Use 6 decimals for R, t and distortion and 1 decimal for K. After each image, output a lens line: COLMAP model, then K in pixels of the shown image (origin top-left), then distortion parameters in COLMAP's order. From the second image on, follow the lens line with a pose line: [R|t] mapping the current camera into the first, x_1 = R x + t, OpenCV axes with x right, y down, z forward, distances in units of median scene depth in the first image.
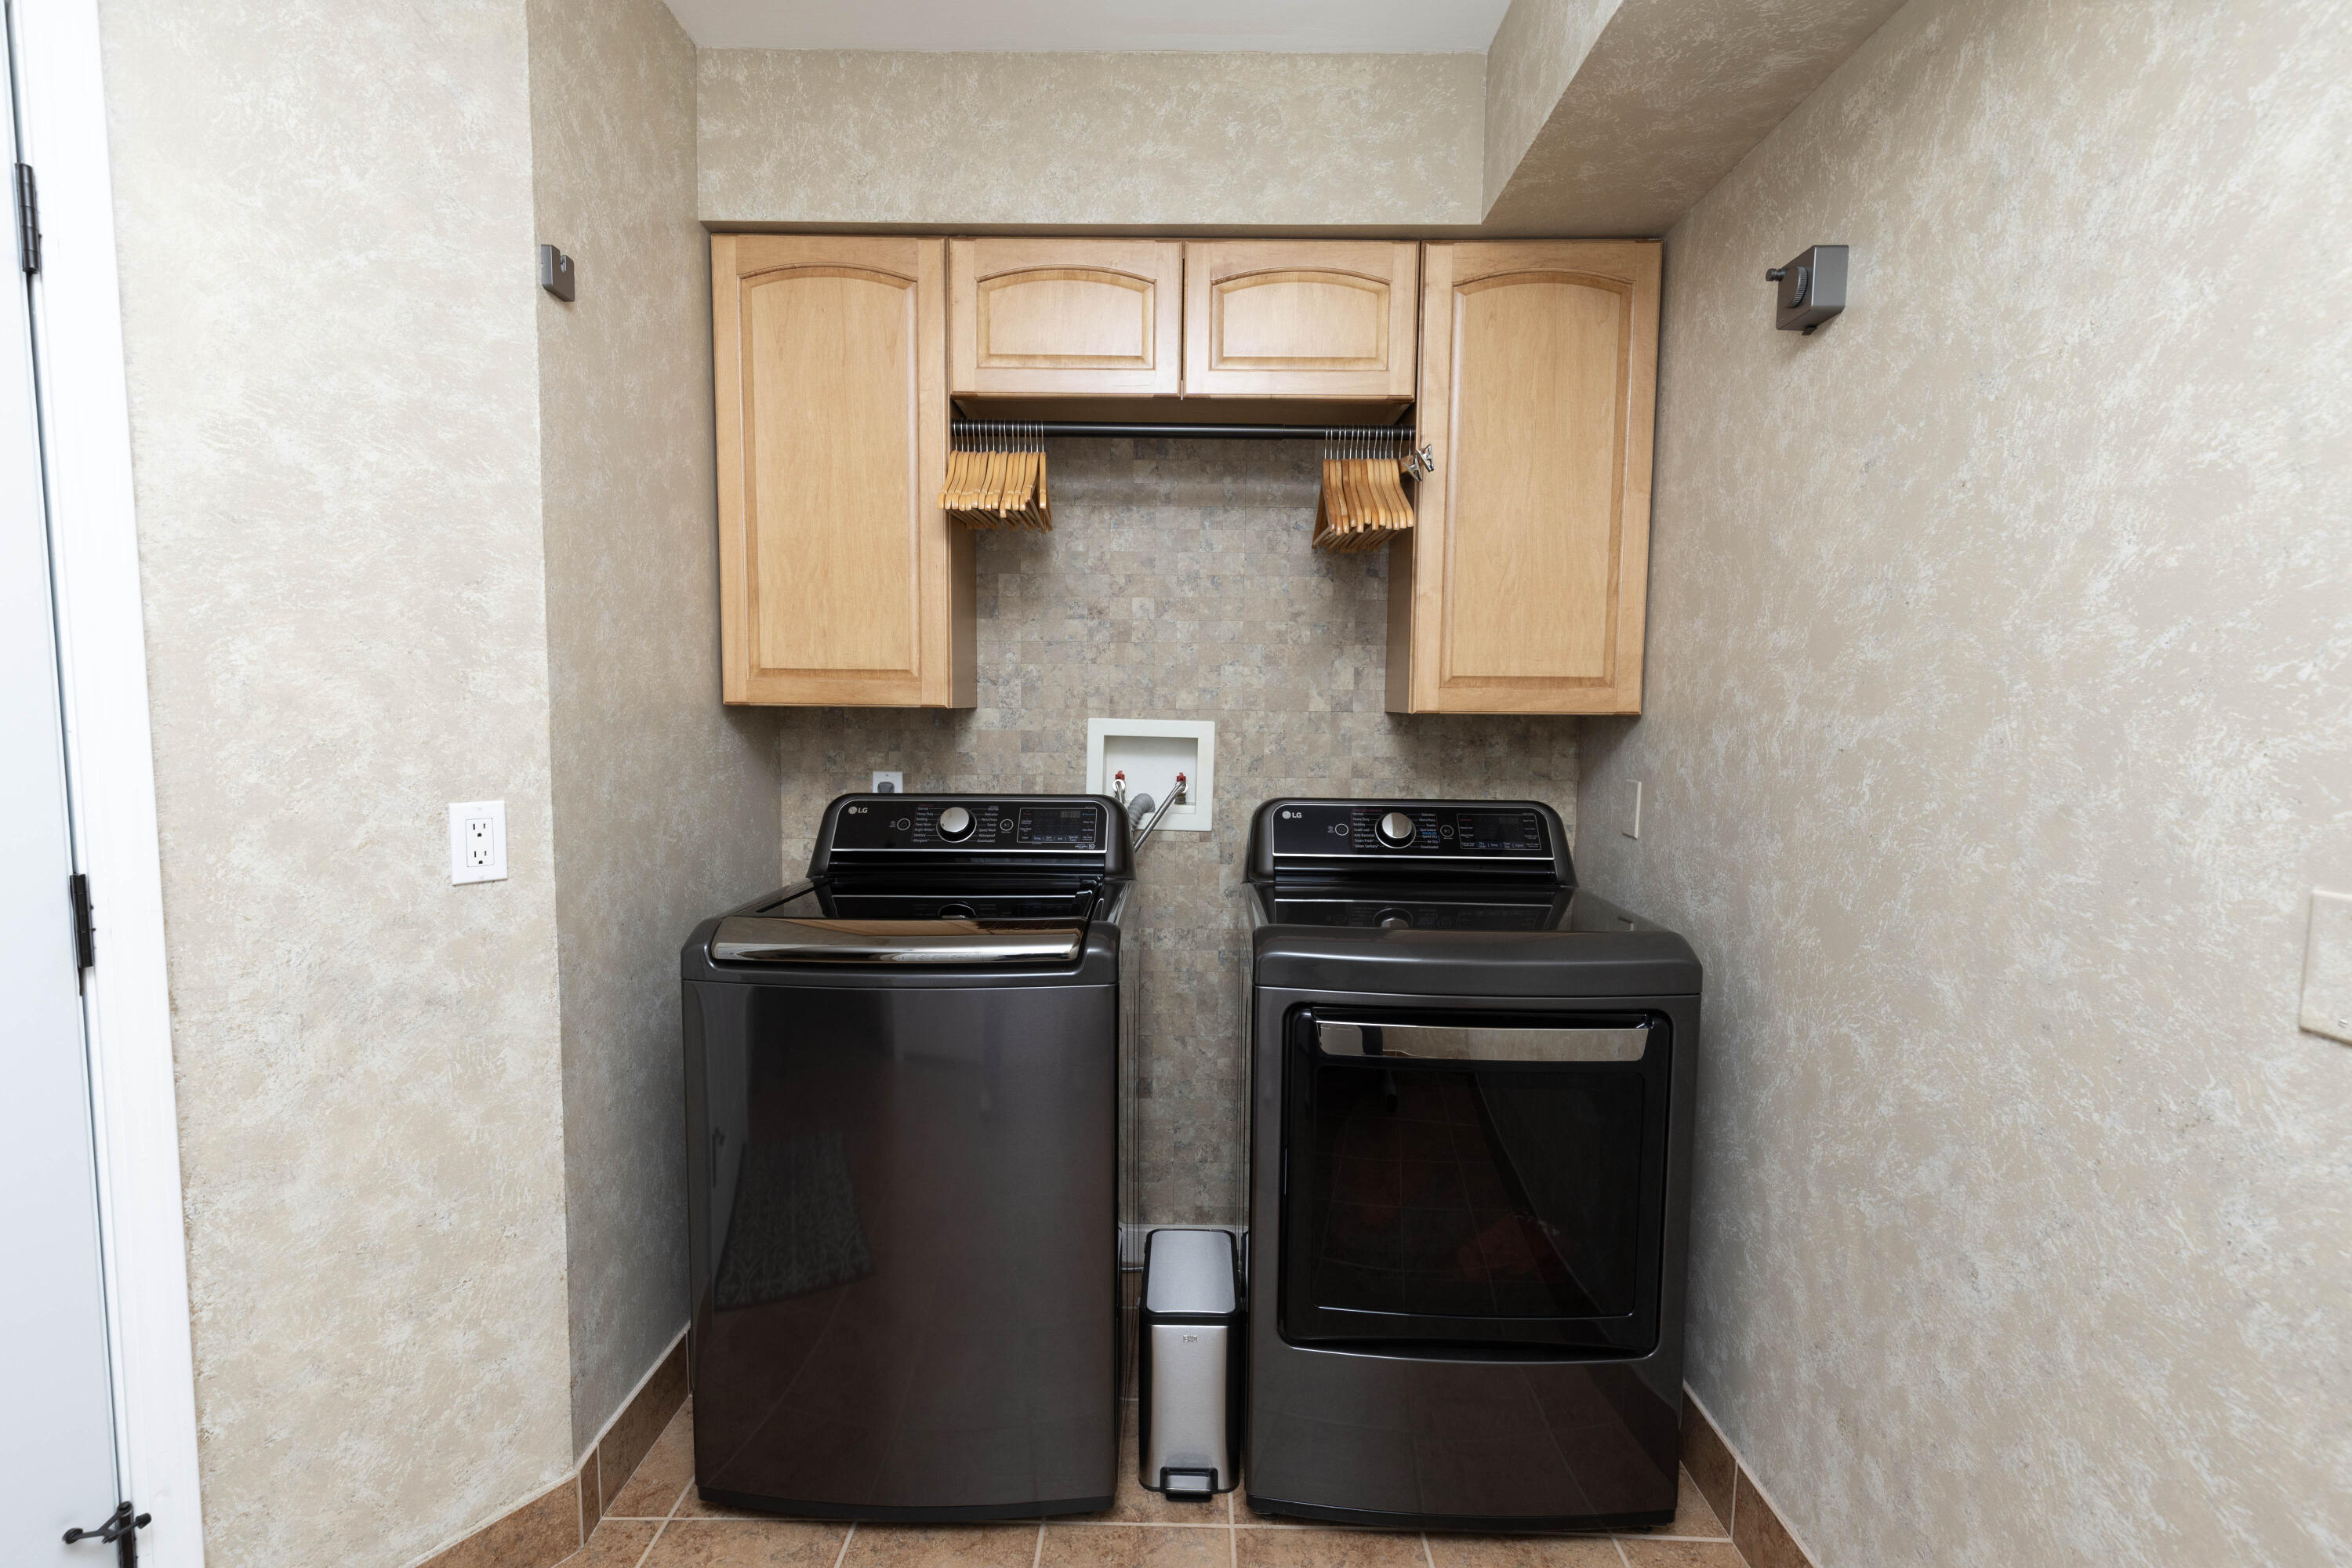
lens RADIAL K [[1051.3, 0, 1173.4], [0, 1051.3, 785.9], [0, 0, 1]] dist [0.006290, -0.000981]
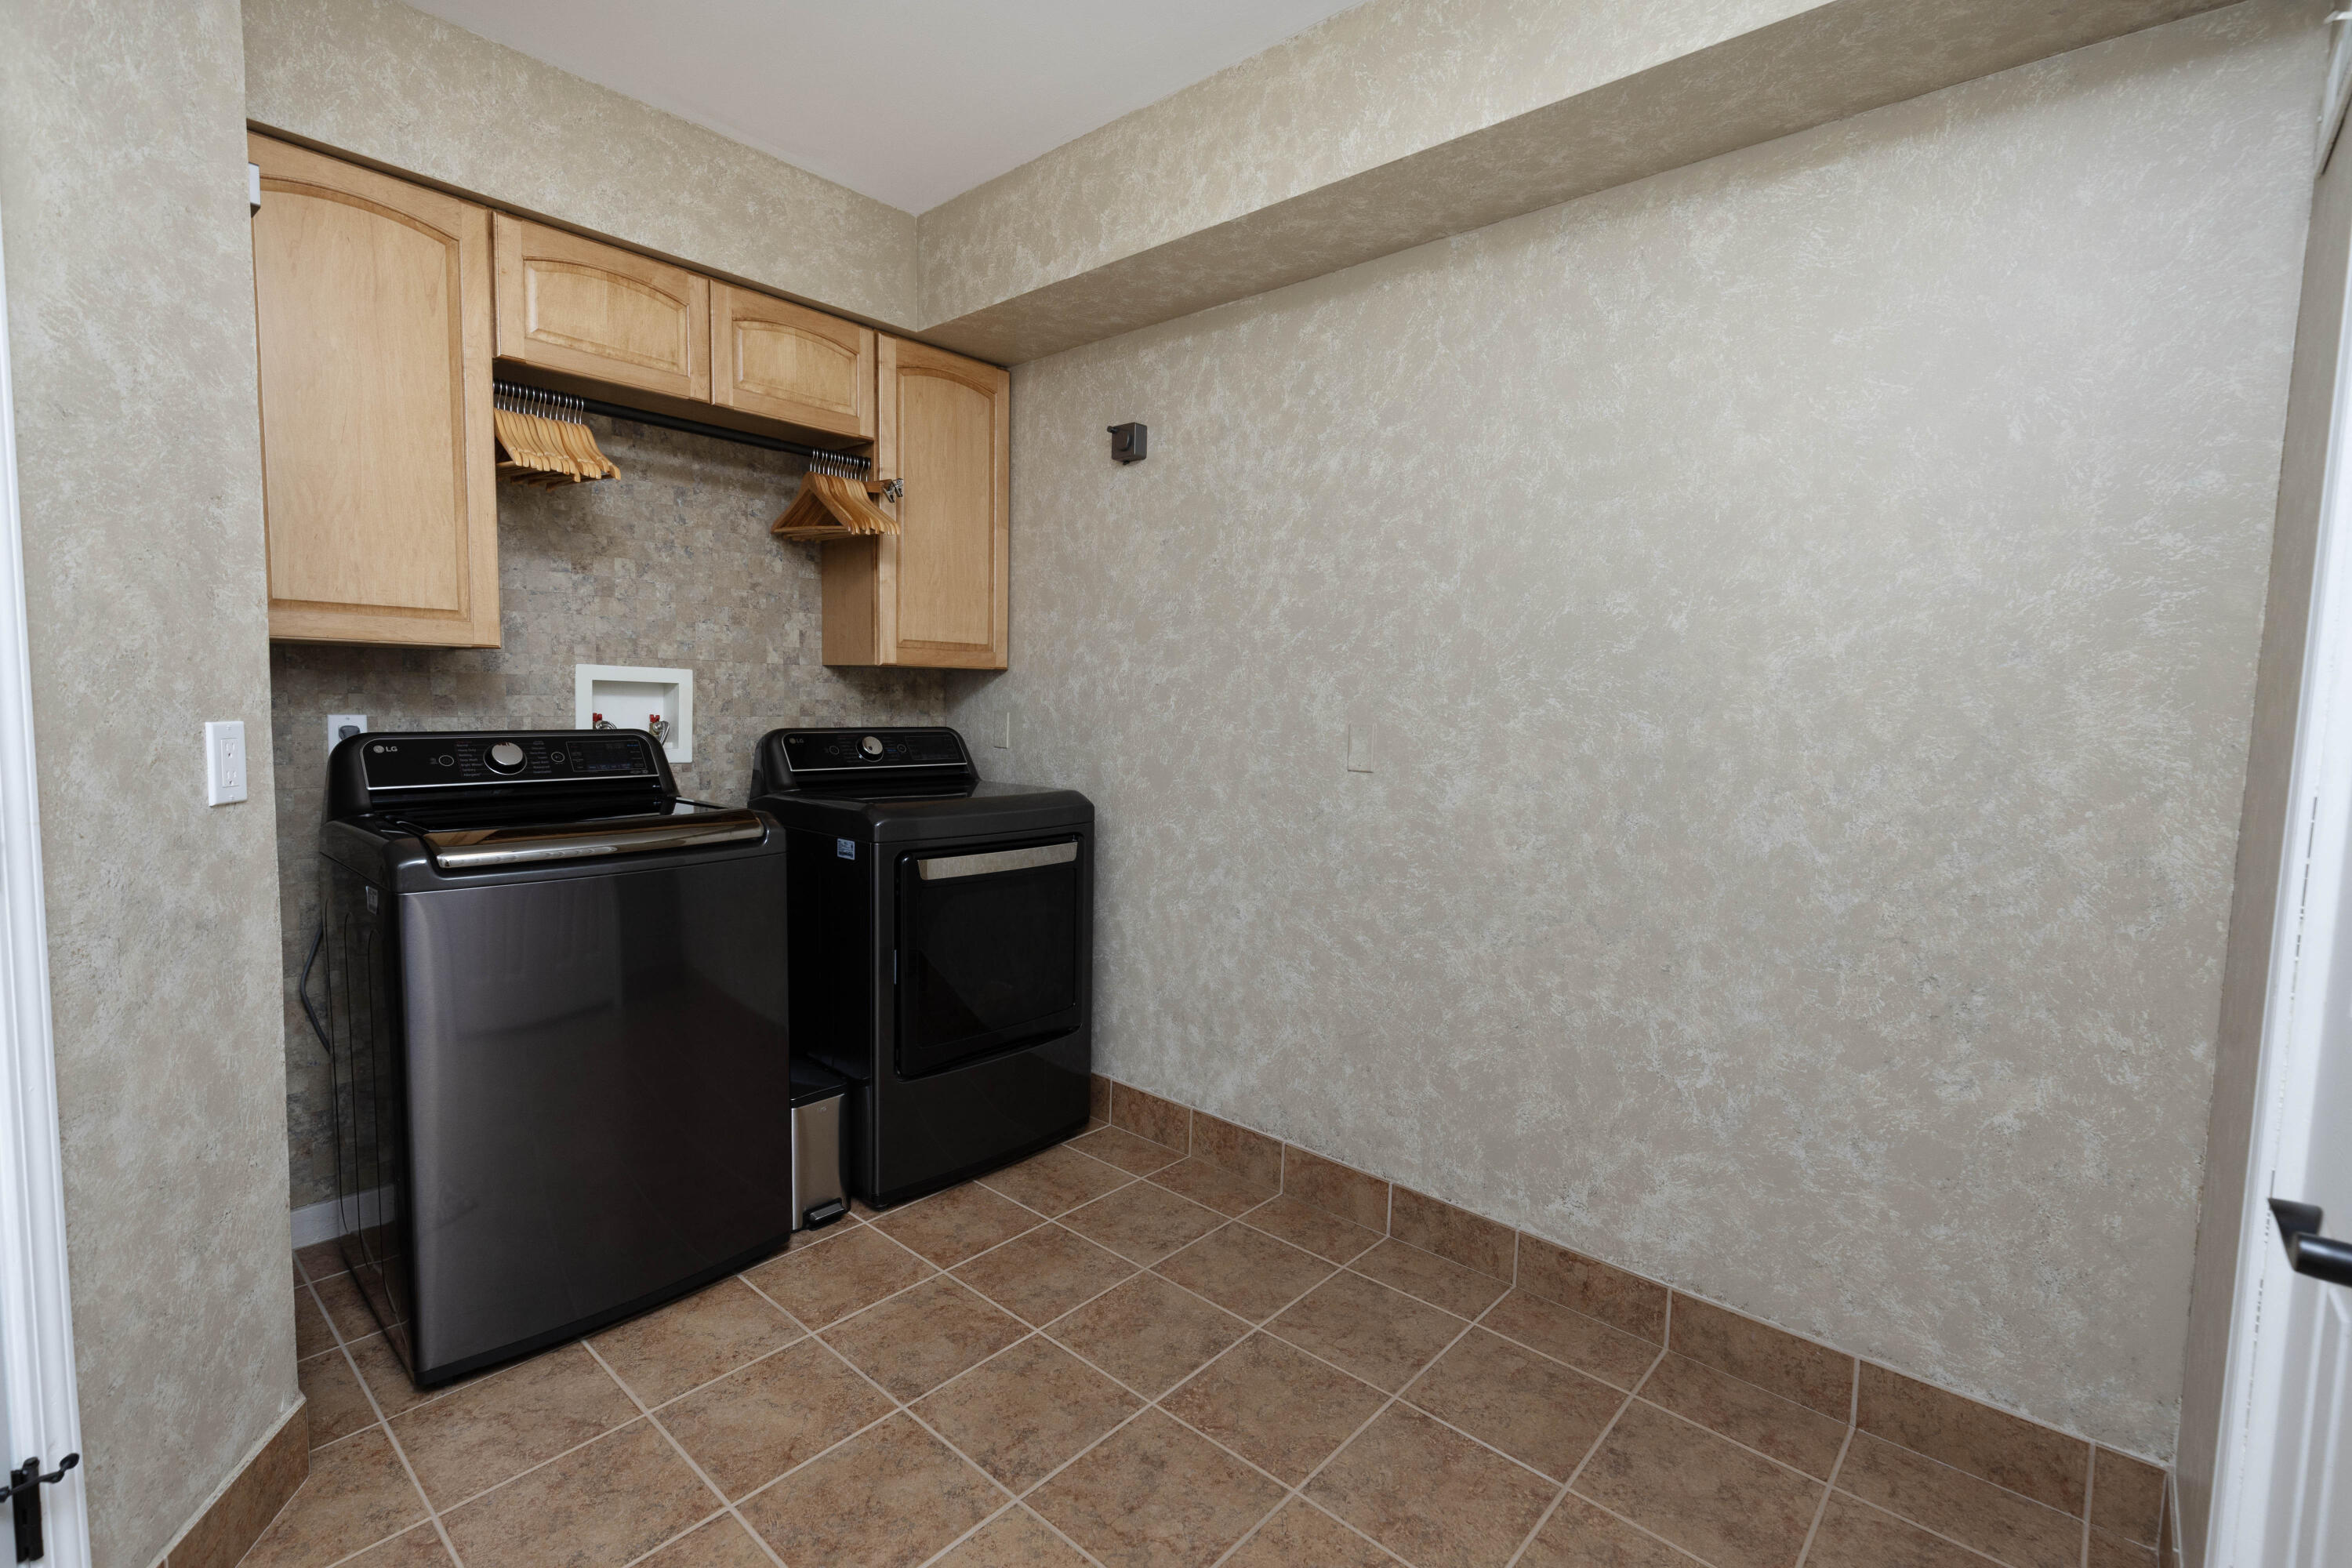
lens RADIAL K [[1051.3, 0, 1173.4], [0, 1051.3, 785.9], [0, 0, 1]] dist [0.006290, -0.000981]
pose [[0.658359, -0.060858, 0.750240, -0.803624], [0.045932, 0.998117, 0.040659, 0.074282], [-0.751302, 0.007692, 0.659914, -0.309049]]
